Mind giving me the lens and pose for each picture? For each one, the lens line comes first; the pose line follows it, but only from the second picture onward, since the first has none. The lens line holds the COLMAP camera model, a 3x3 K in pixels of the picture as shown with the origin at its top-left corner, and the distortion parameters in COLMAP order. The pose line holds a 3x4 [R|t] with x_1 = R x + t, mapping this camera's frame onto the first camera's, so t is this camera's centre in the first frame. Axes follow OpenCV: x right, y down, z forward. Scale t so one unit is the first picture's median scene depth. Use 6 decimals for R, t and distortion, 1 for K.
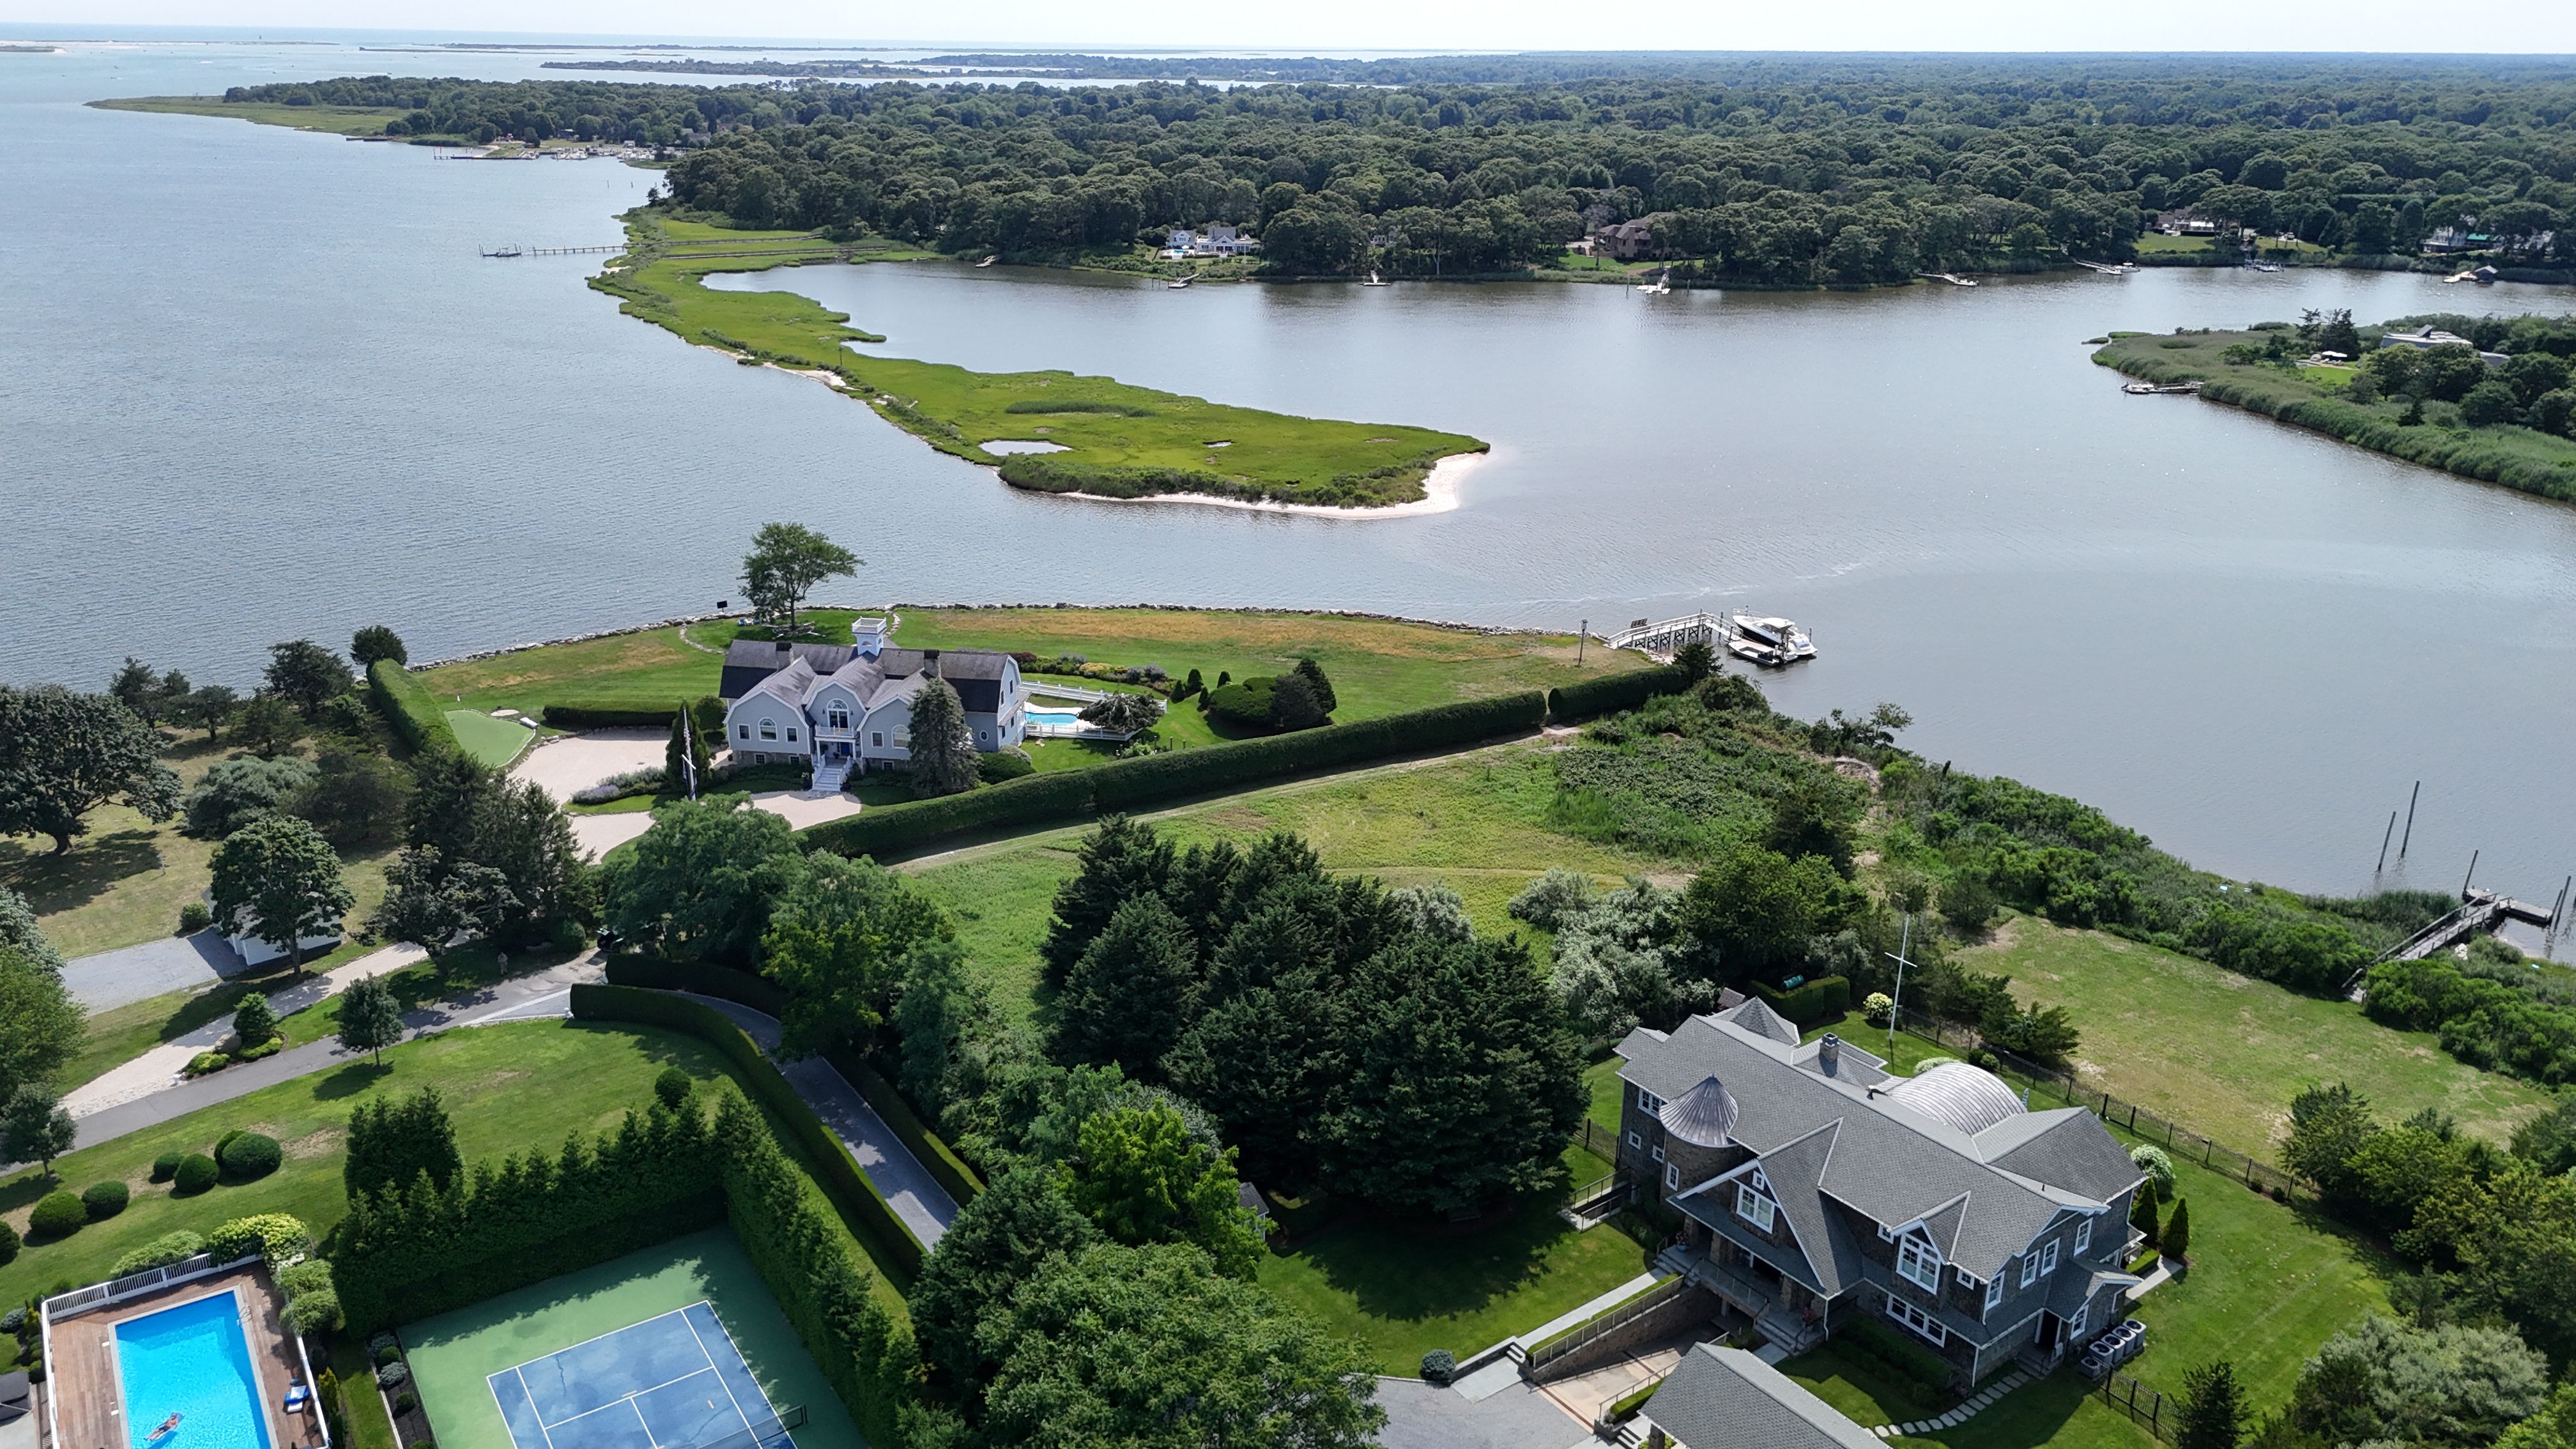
lens RADIAL K [[1893.3, 0, 1285.2], [0, 1893.3, 732.2], [0, 0, 1]] dist [0.067680, -0.059478]
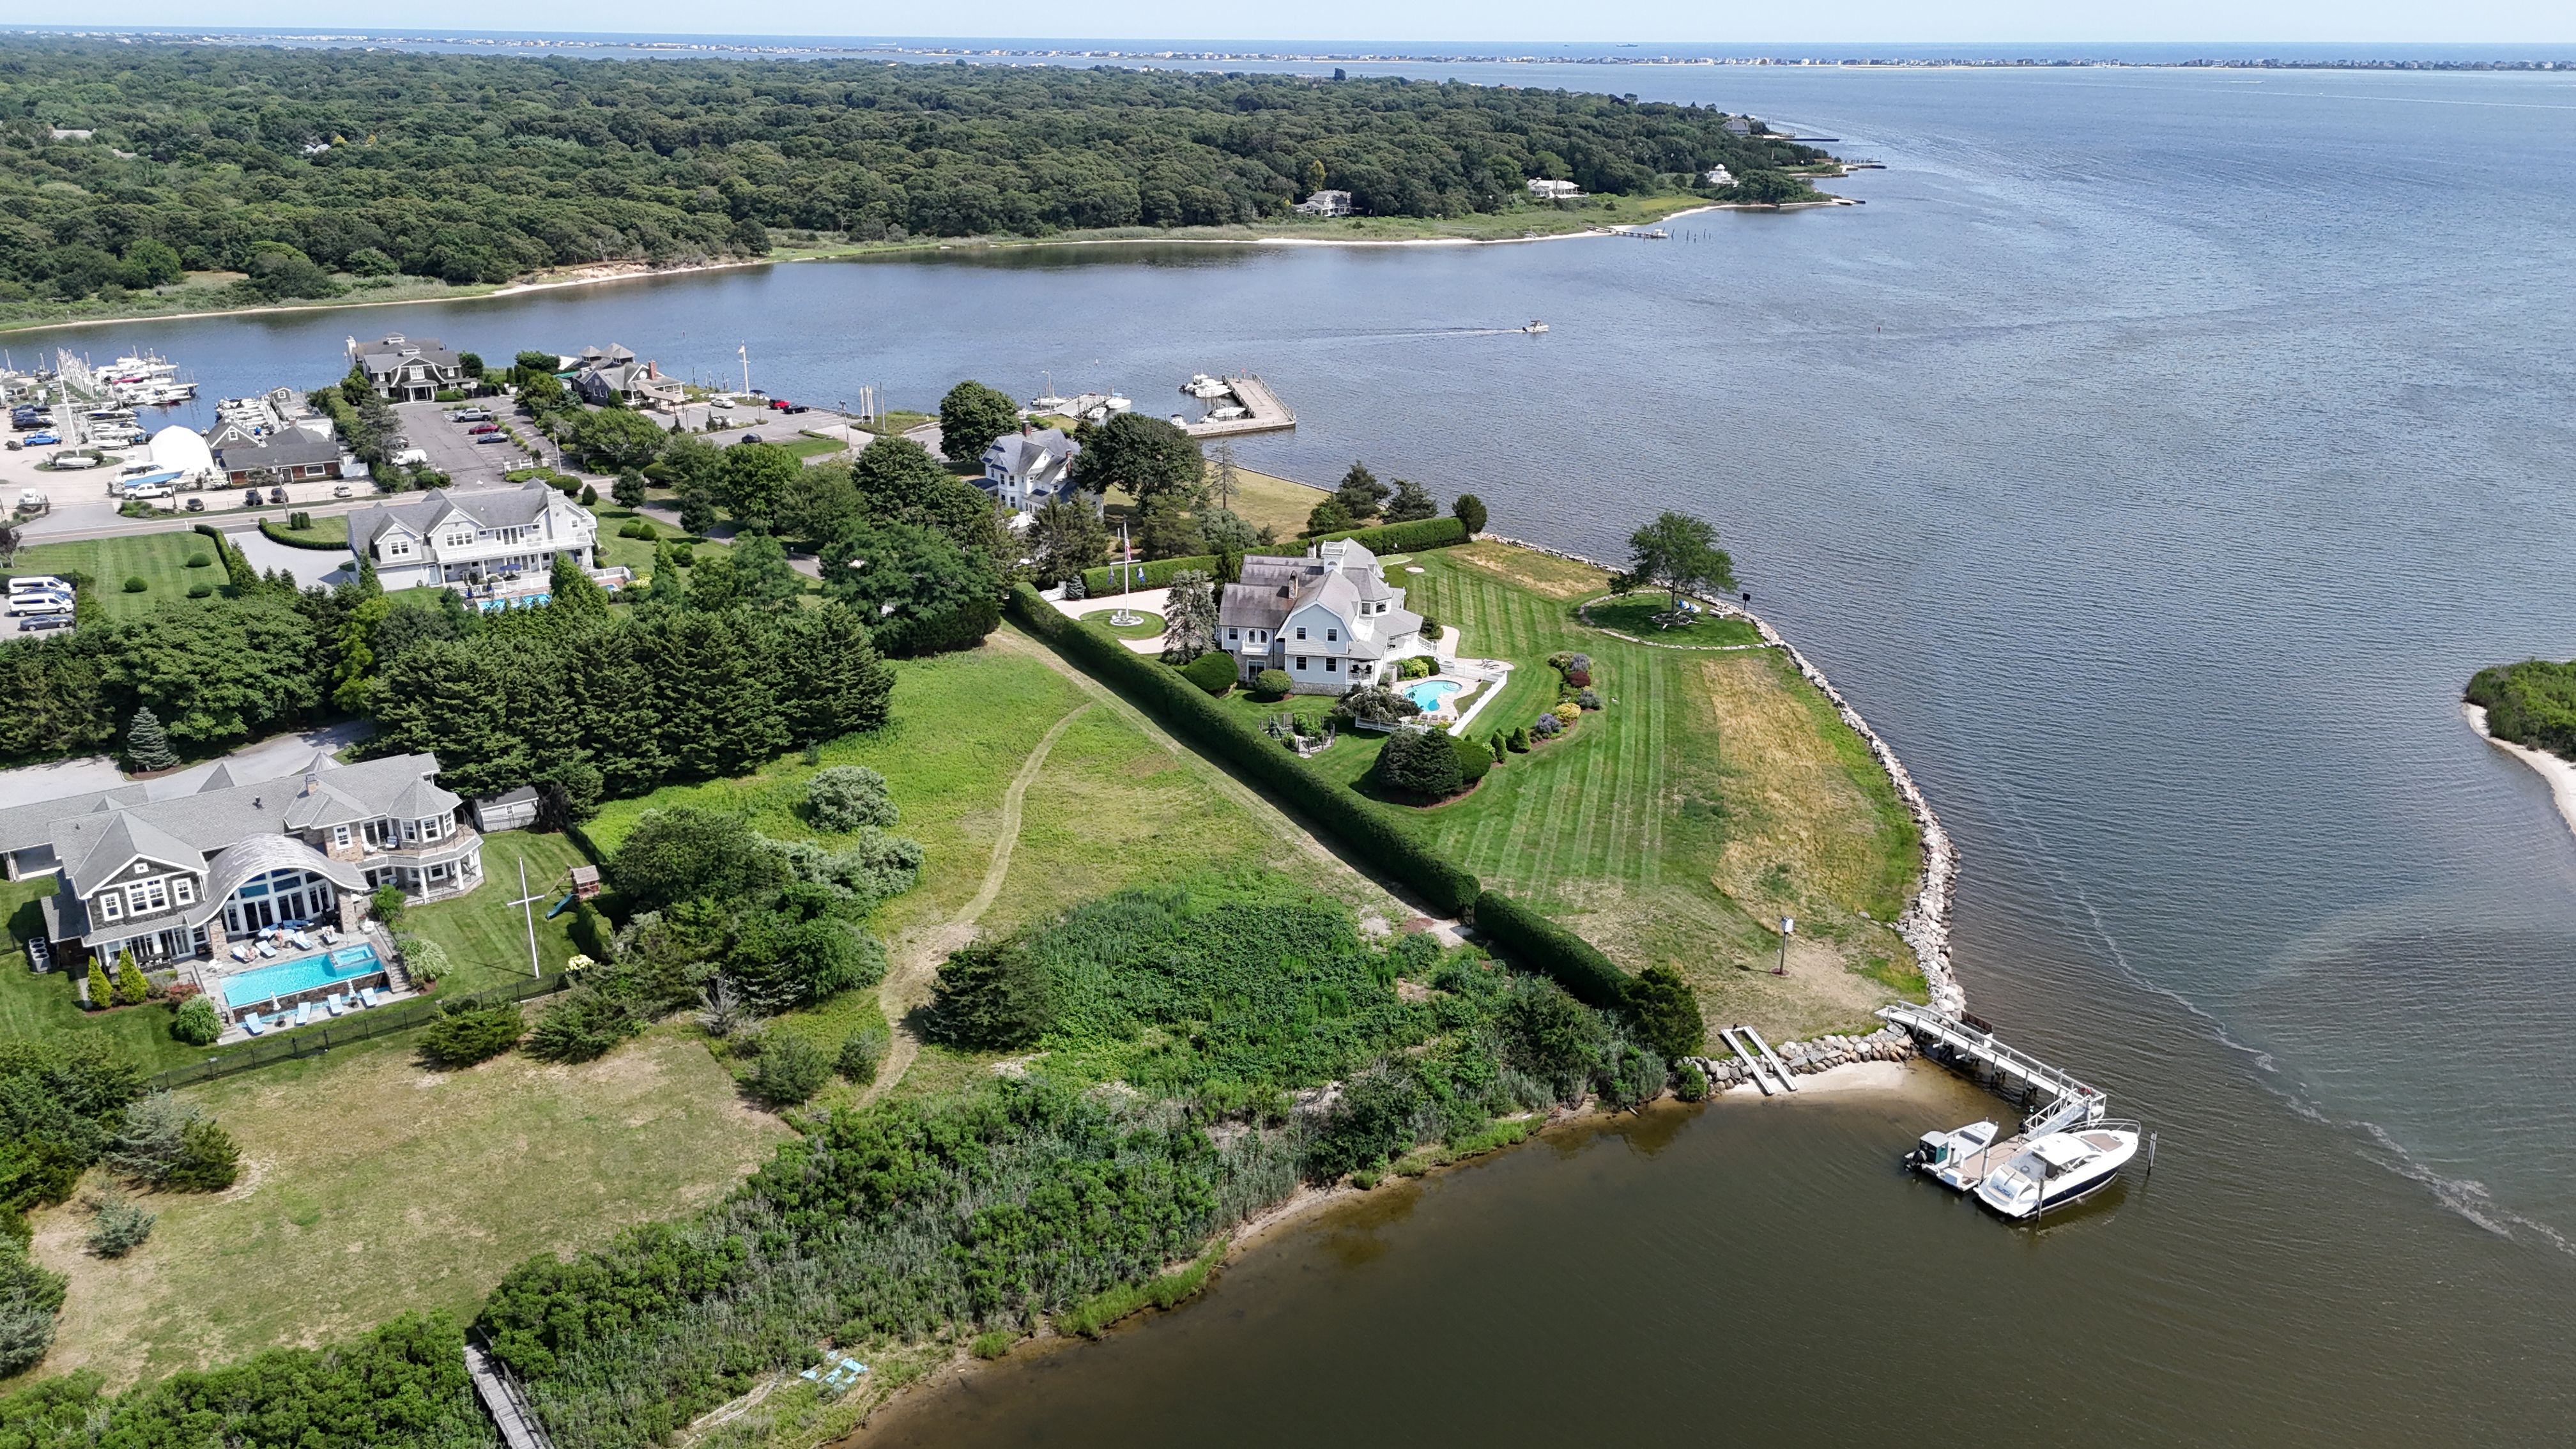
lens RADIAL K [[1893.3, 0, 1285.4], [0, 1893.3, 724.6], [0, 0, 1]] dist [0.067680, -0.059478]
pose [[-0.029149, 0.328591, -0.944023, 0.461740], [-0.348296, 0.881898, 0.317721, -0.161471], [0.936931, 0.338061, 0.088740, 0.460873]]
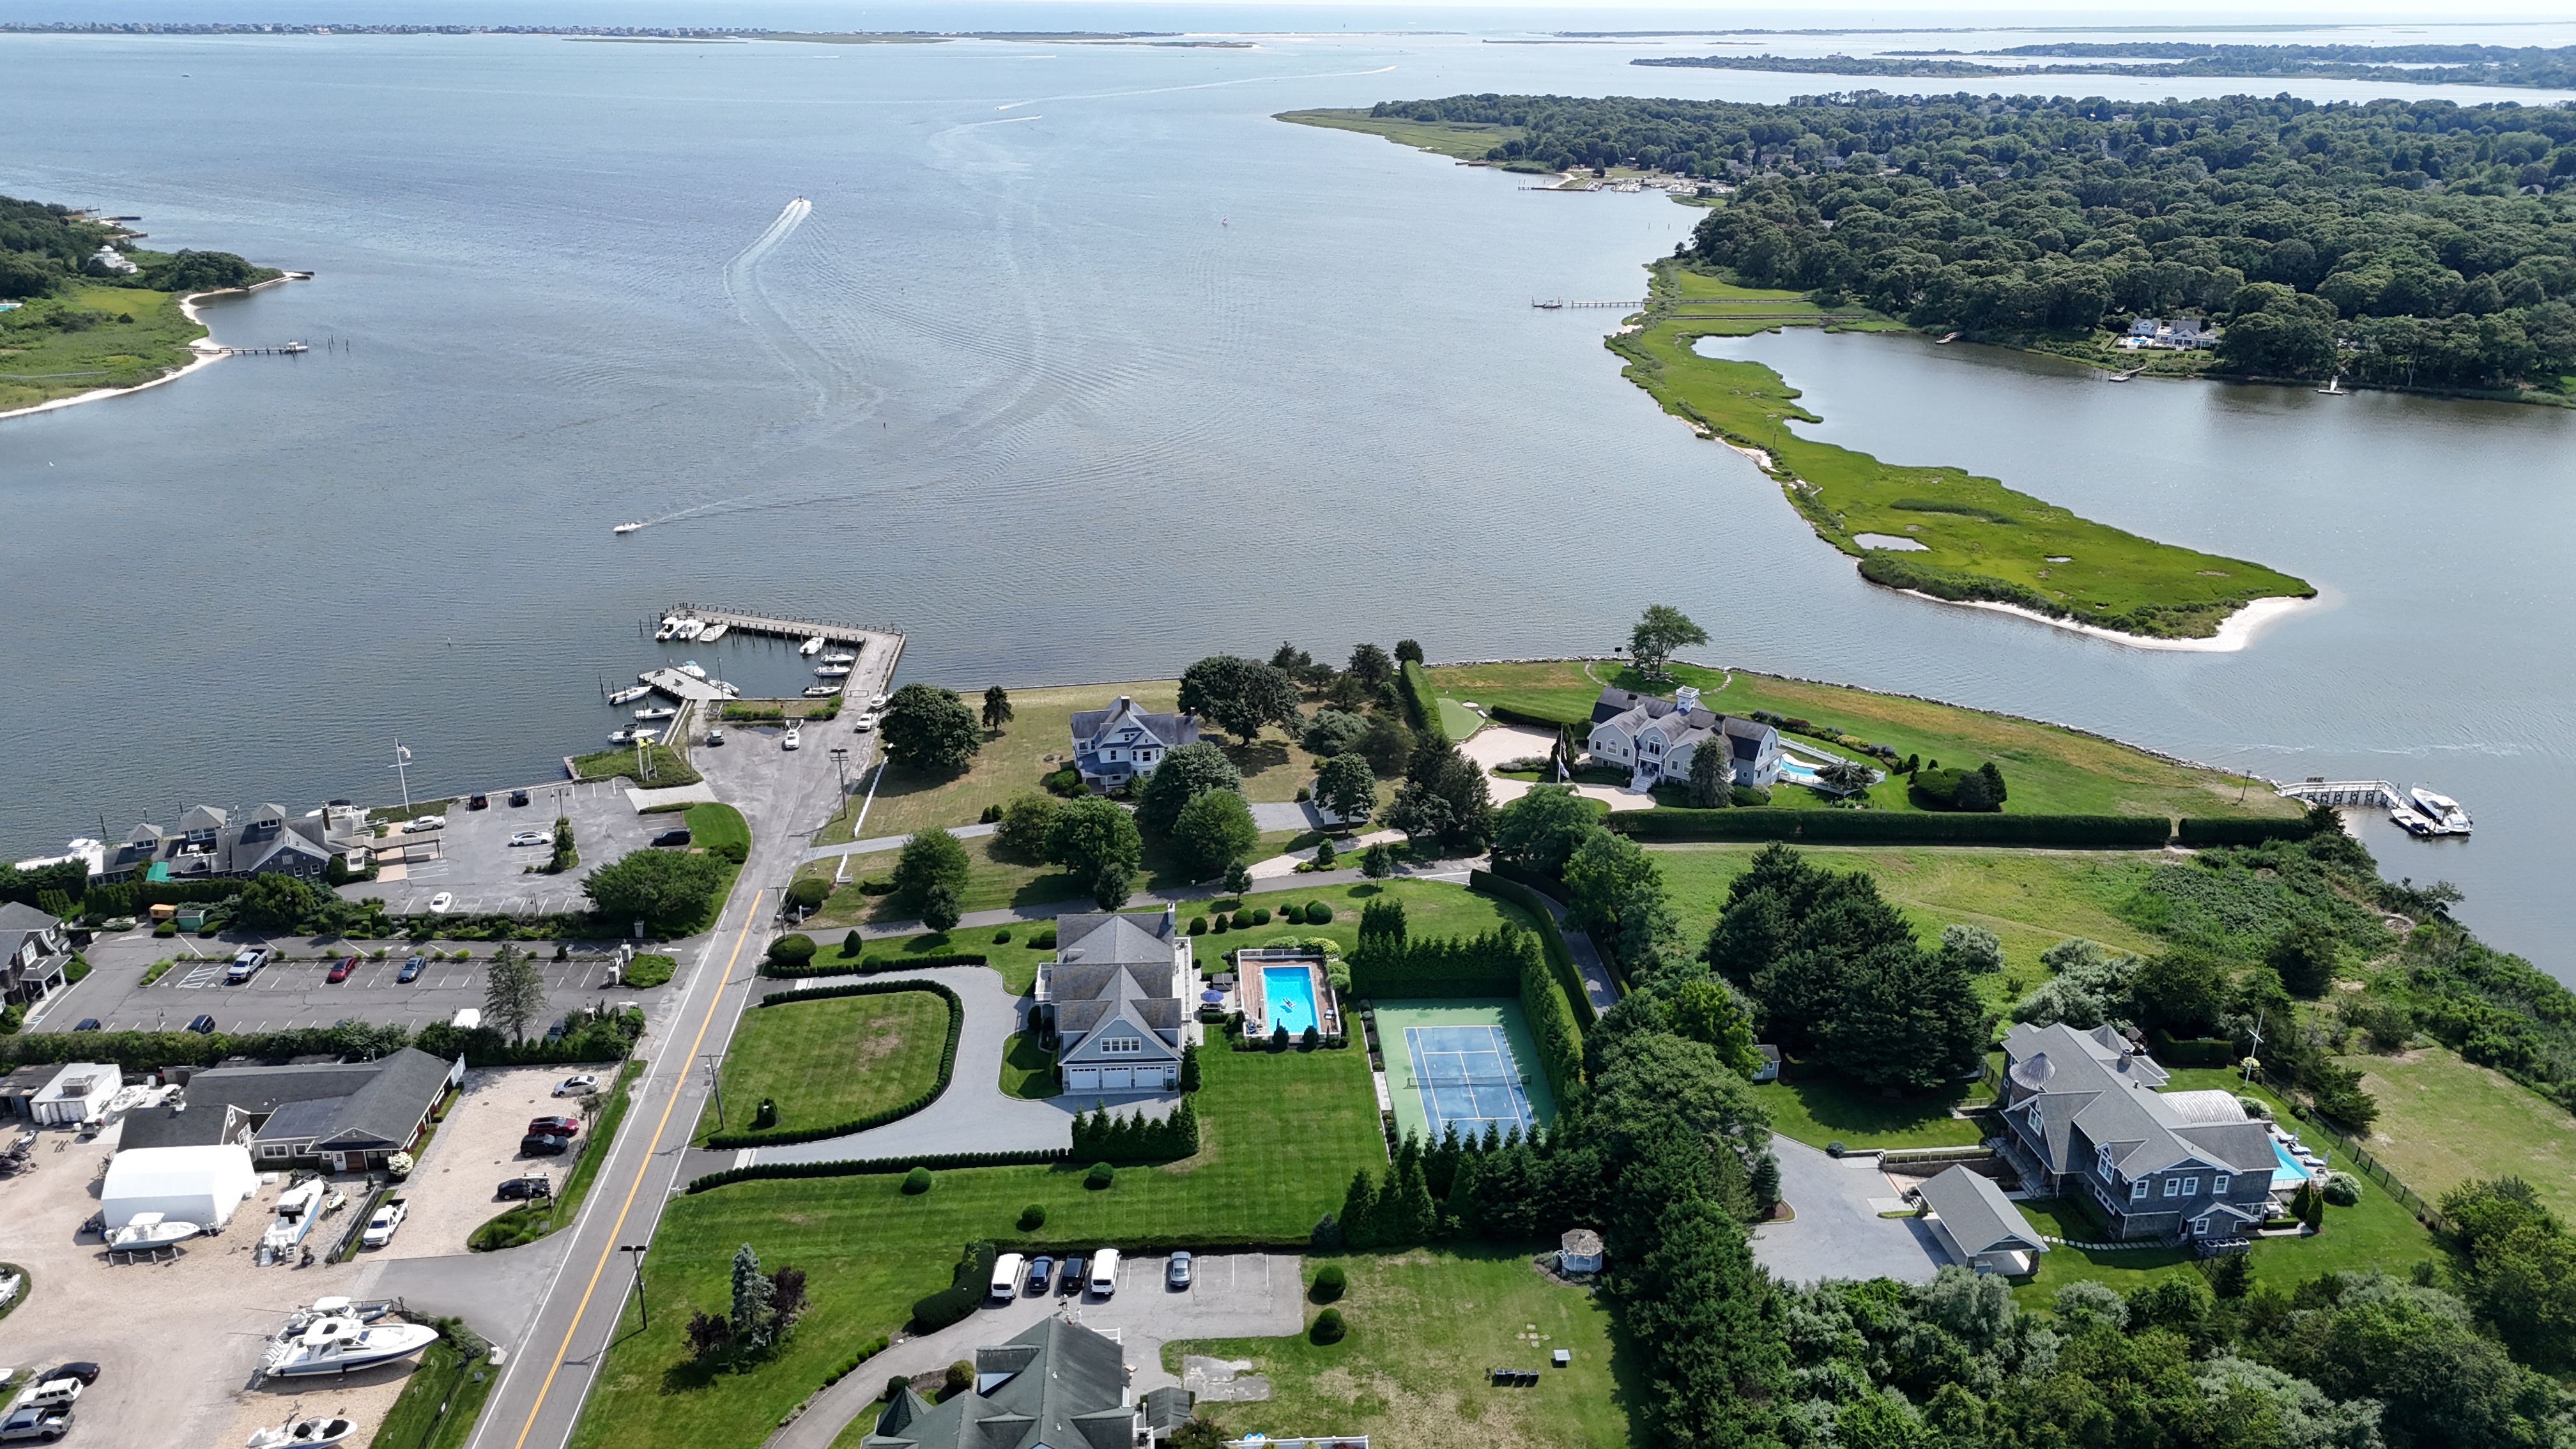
lens RADIAL K [[1893.3, 0, 1284.6], [0, 1893.3, 715.1], [0, 0, 1]] dist [0.067680, -0.059478]
pose [[0.866169, 0.173353, -0.468721, 0.118489], [-0.170485, 0.984145, 0.048933, -0.029209], [0.469772, 0.037526, 0.881990, -0.278431]]
